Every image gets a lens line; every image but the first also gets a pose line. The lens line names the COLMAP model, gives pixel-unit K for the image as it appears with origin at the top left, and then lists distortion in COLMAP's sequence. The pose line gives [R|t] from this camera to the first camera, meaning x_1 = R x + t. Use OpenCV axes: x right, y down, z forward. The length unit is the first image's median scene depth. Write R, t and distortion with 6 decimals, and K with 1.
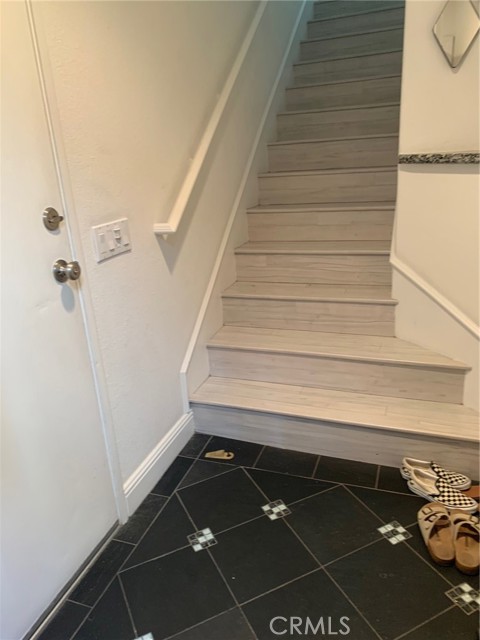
lens RADIAL K [[484.9, 0, 240.0], [0, 484.9, 320.0], [0, 0, 1]] dist [0.047797, -0.056278]
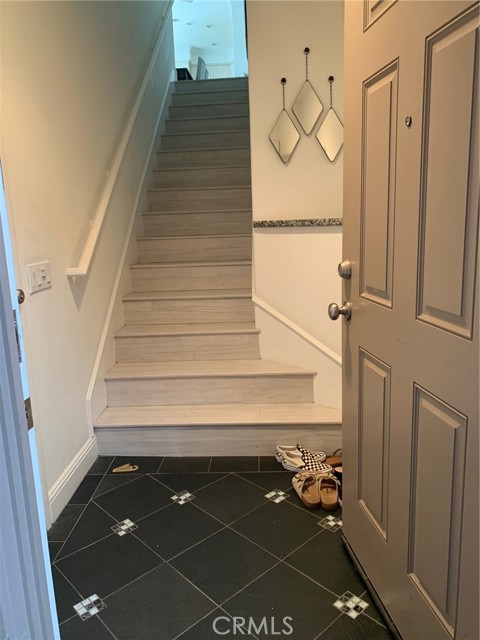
lens RADIAL K [[494.3, 0, 237.5], [0, 494.3, 318.5], [0, 0, 1]] dist [0.193034, -0.598552]
pose [[0.953612, -0.029213, 0.299619, -0.133168], [0.077393, 0.985618, -0.150225, 0.127852], [-0.290921, 0.166445, 0.942158, -0.238152]]
